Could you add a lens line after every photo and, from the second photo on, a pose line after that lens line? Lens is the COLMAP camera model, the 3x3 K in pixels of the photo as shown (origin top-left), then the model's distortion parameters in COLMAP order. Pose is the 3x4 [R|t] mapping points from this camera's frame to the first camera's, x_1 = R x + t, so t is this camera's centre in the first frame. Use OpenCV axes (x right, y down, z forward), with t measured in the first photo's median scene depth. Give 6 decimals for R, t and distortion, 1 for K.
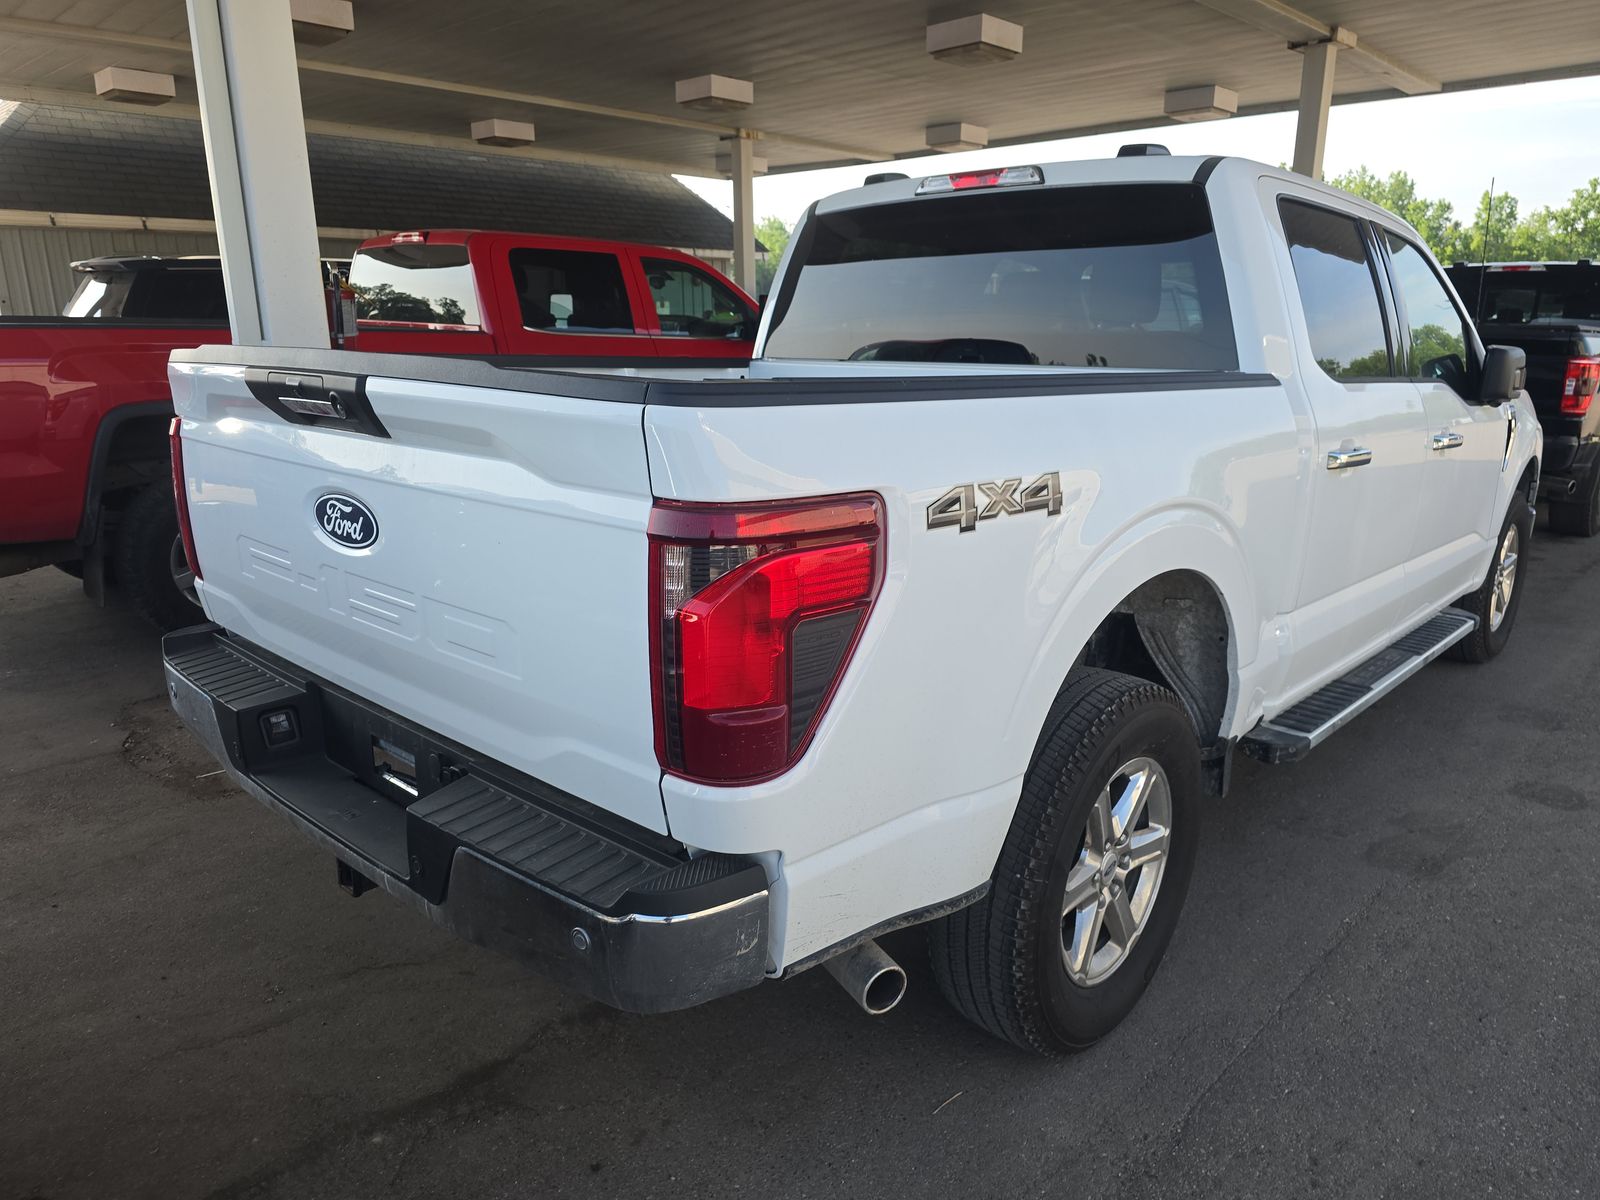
lens RADIAL K [[1107.6, 0, 834.4], [0, 1107.6, 615.1], [0, 0, 1]] dist [0.023503, -0.040751]
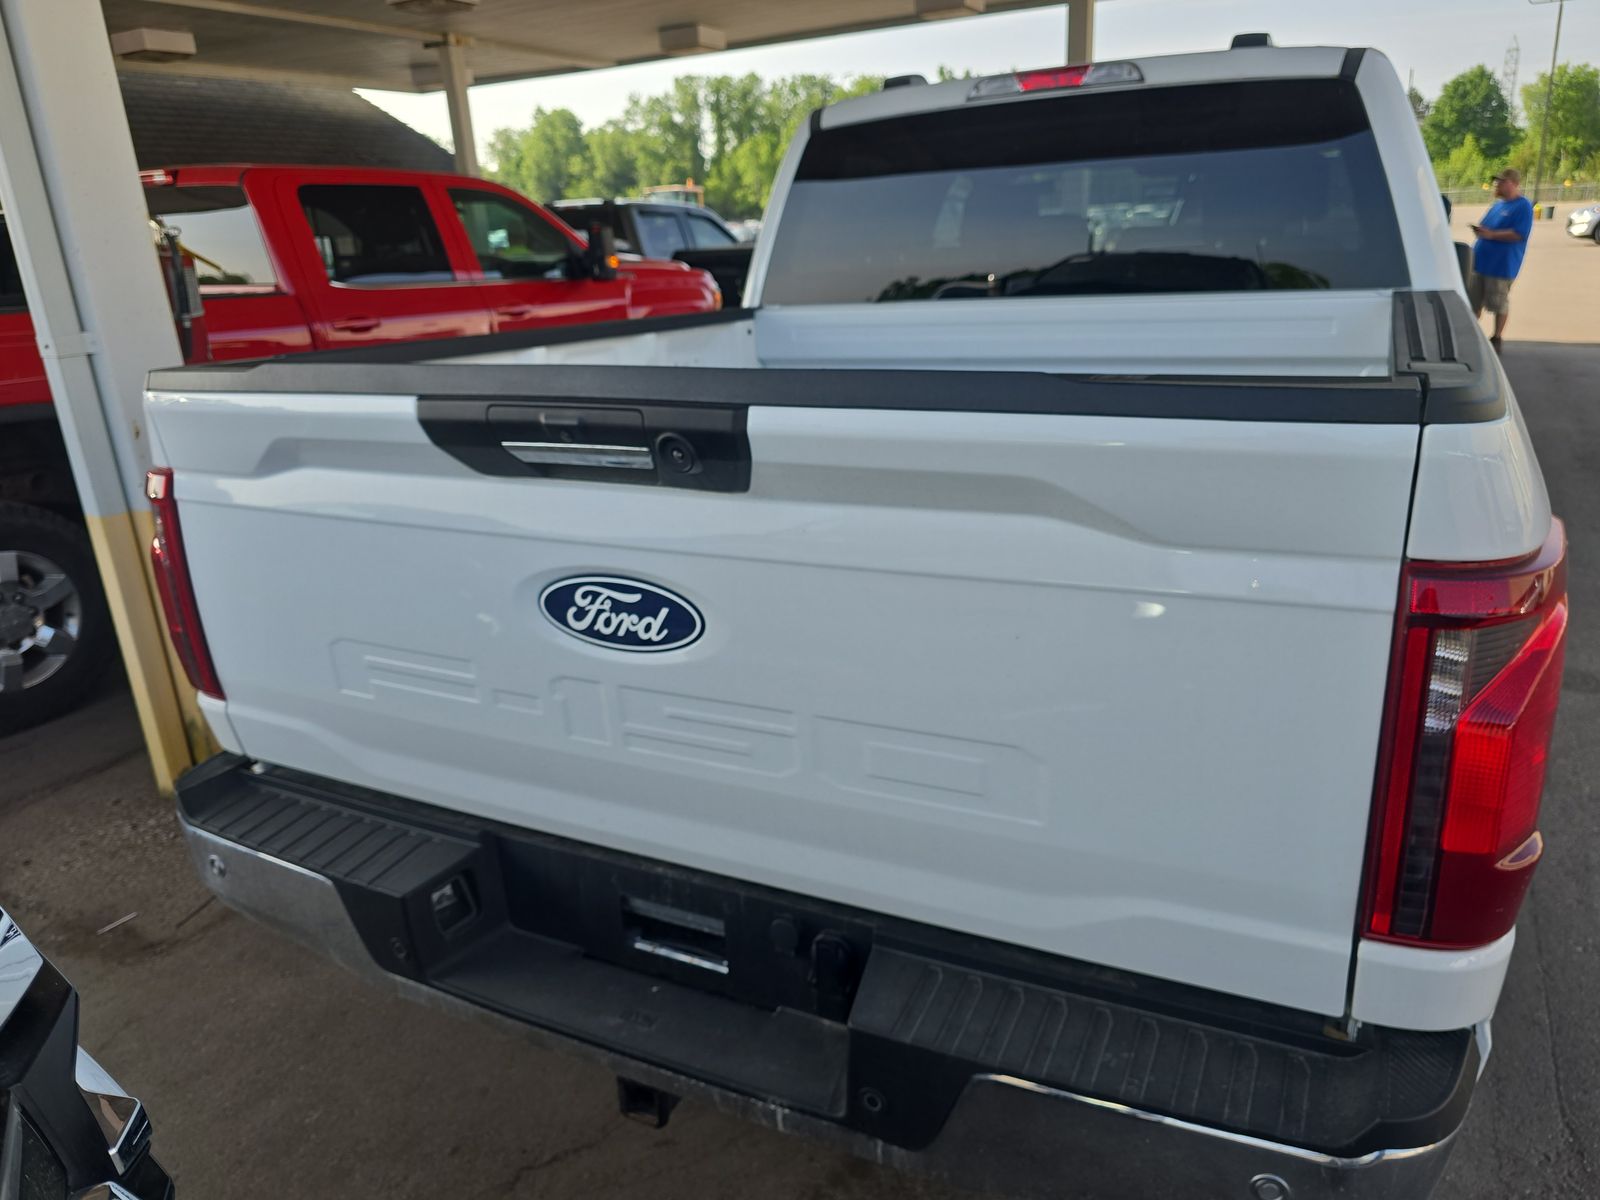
lens RADIAL K [[1107.6, 0, 791.1], [0, 1107.6, 605.9], [0, 0, 1]] dist [0.023503, -0.040751]
pose [[0.961153, -0.136984, 0.239626, -0.282654], [0.121782, 0.989549, 0.077209, -0.072763], [-0.247698, -0.045028, 0.967790, 0.181849]]
